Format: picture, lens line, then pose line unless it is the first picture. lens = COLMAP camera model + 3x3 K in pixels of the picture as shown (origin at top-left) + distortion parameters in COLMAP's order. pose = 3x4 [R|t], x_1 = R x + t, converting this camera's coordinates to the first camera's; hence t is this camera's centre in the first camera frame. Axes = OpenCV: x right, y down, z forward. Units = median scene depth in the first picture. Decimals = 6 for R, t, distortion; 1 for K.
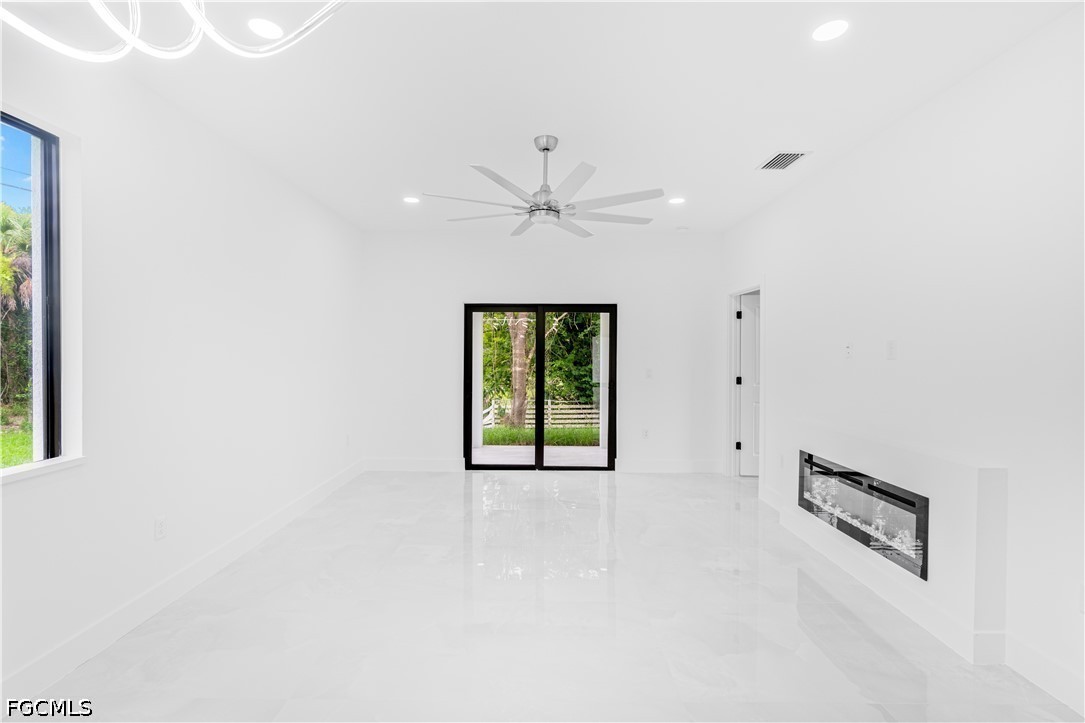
lens RADIAL K [[494.3, 0, 554.1], [0, 494.3, 356.7], [0, 0, 1]] dist [-0.012516, 0.002763]
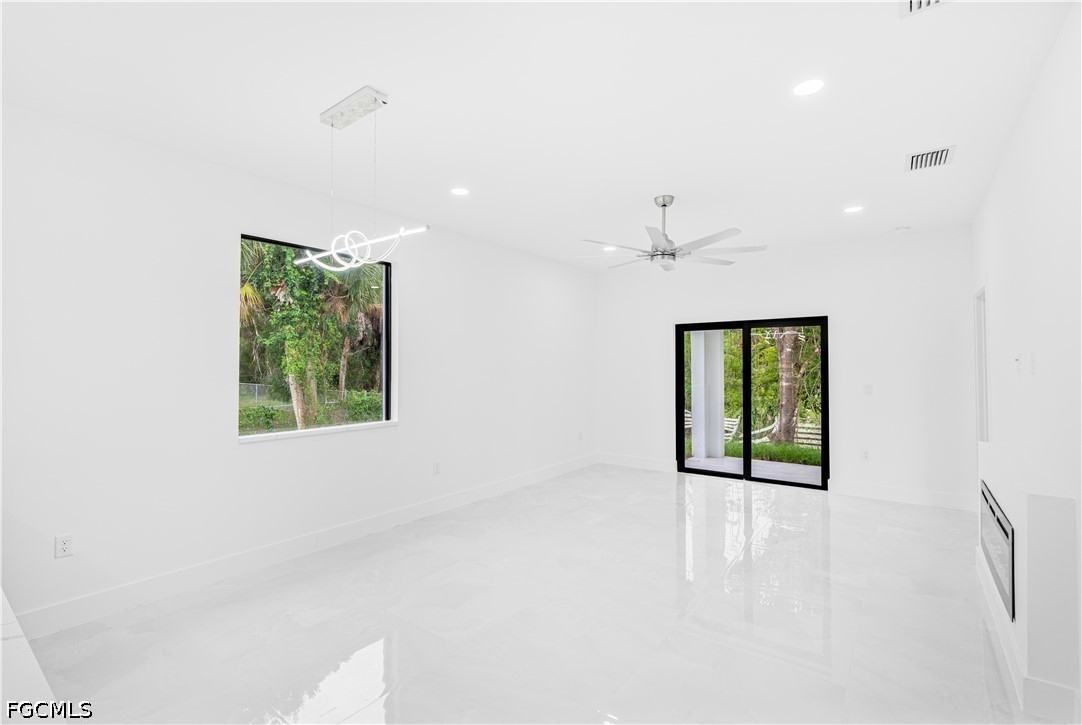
lens RADIAL K [[492.9, 0, 538.9], [0, 492.9, 364.5], [0, 0, 1]] dist [-0.012516, 0.002763]
pose [[0.801910, -0.008863, -0.597379, 0.240470], [0.000804, 0.999905, -0.013756, -0.000310], [0.597445, 0.010550, 0.801841, -0.095212]]
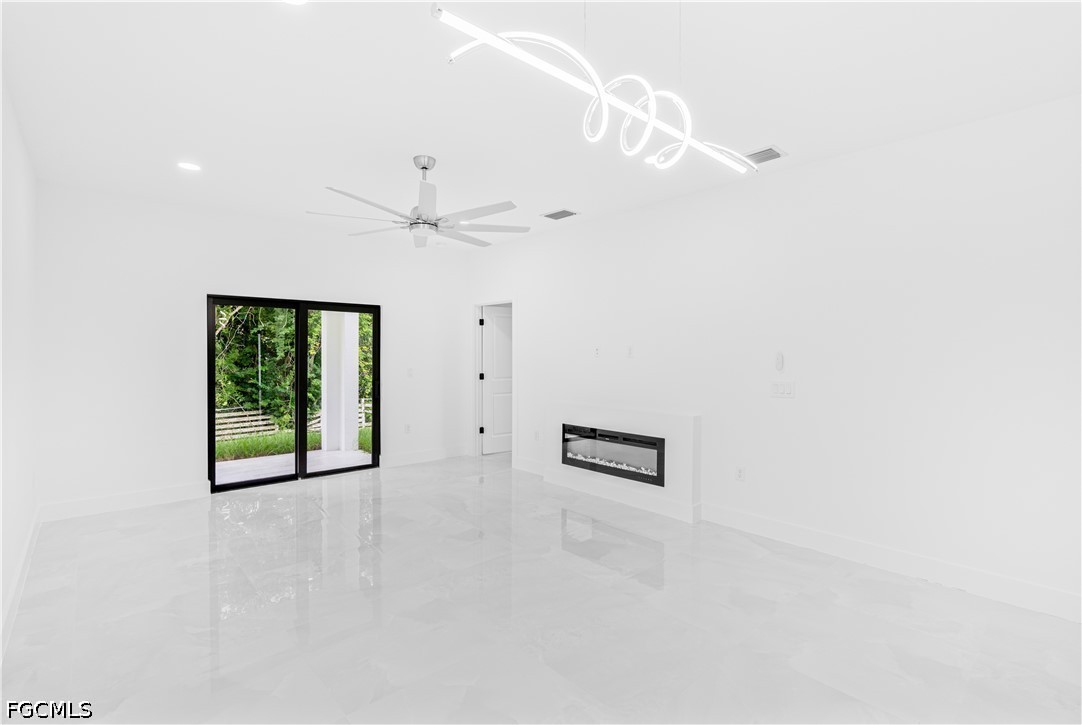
lens RADIAL K [[492.9, 0, 538.9], [0, 492.9, 362.0], [0, 0, 1]] dist [-0.012516, 0.002763]
pose [[0.736563, -0.011721, 0.676268, -0.328205], [0.002773, 0.999894, 0.014310, -0.003116], [-0.676364, -0.008665, 0.736517, 0.012917]]
